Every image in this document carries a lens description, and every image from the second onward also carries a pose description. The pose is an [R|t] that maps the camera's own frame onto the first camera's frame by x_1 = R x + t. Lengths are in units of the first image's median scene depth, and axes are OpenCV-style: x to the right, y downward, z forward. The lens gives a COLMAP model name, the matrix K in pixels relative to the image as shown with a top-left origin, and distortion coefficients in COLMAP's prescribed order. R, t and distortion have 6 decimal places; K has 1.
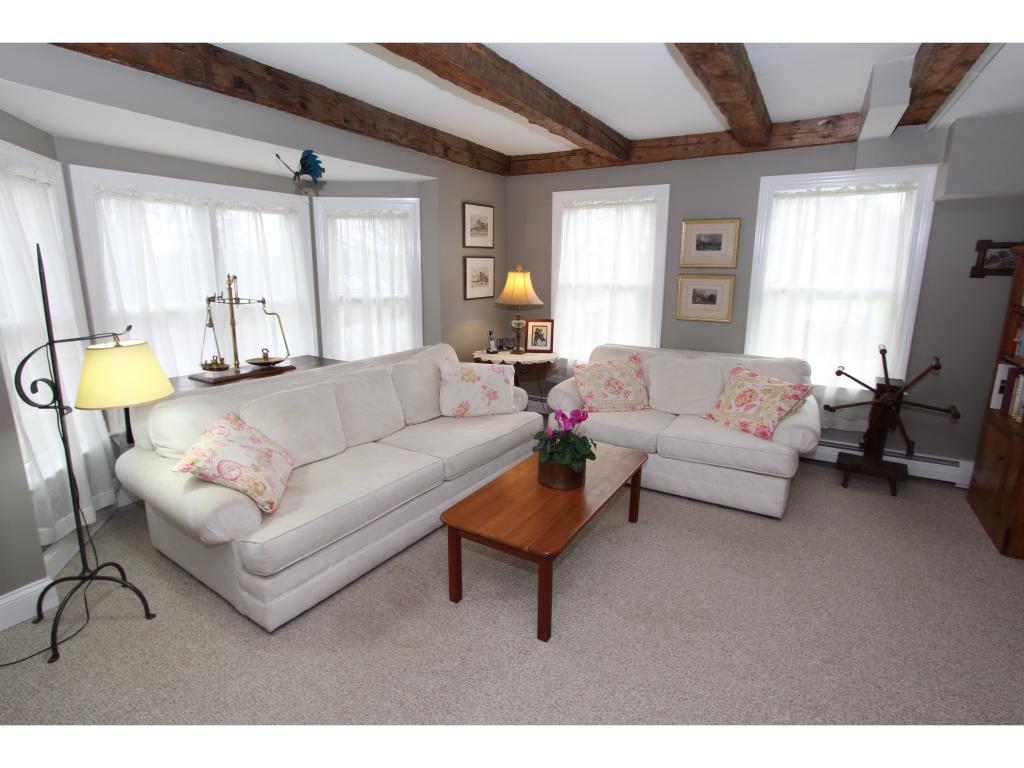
lens RADIAL K [[504.6, 0, 509.8], [0, 504.6, 373.9], [0, 0, 1]] dist [-0.020297, 0.000228]
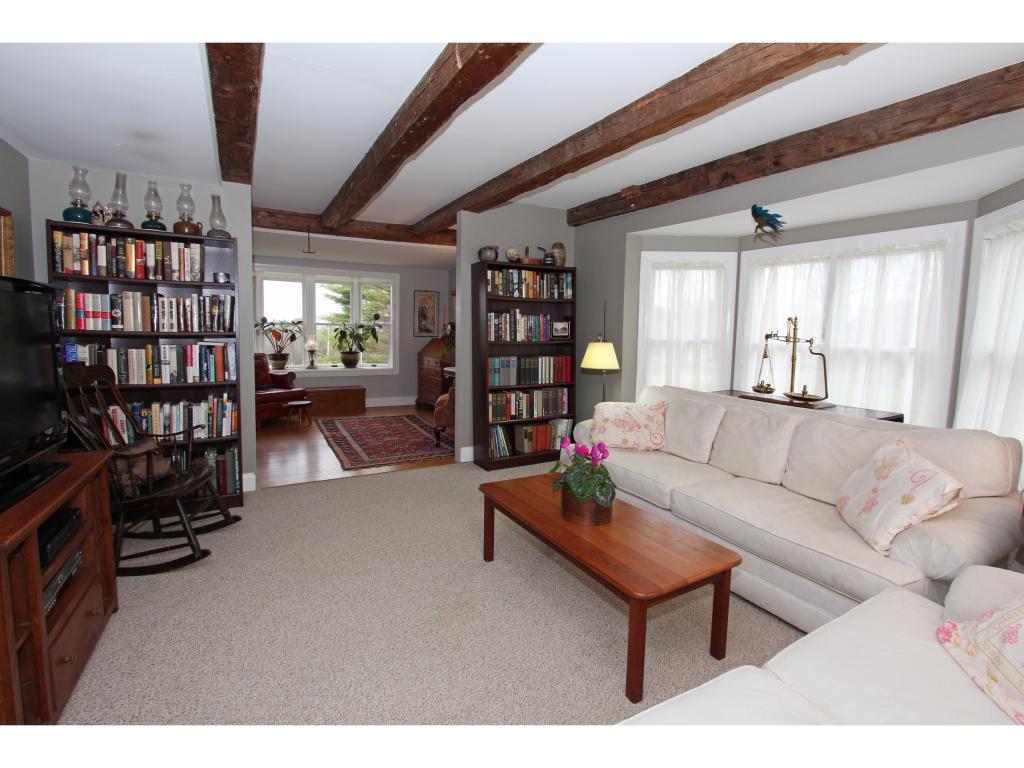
lens RADIAL K [[479.1, 0, 512.7], [0, 479.1, 374.2], [0, 0, 1]] dist [-0.021472, 0.000947]
pose [[-0.483319, 0.058586, -0.873482, 0.979903], [-0.210336, 0.960761, 0.180824, -0.177101], [0.849801, 0.271120, -0.452031, 1.305925]]
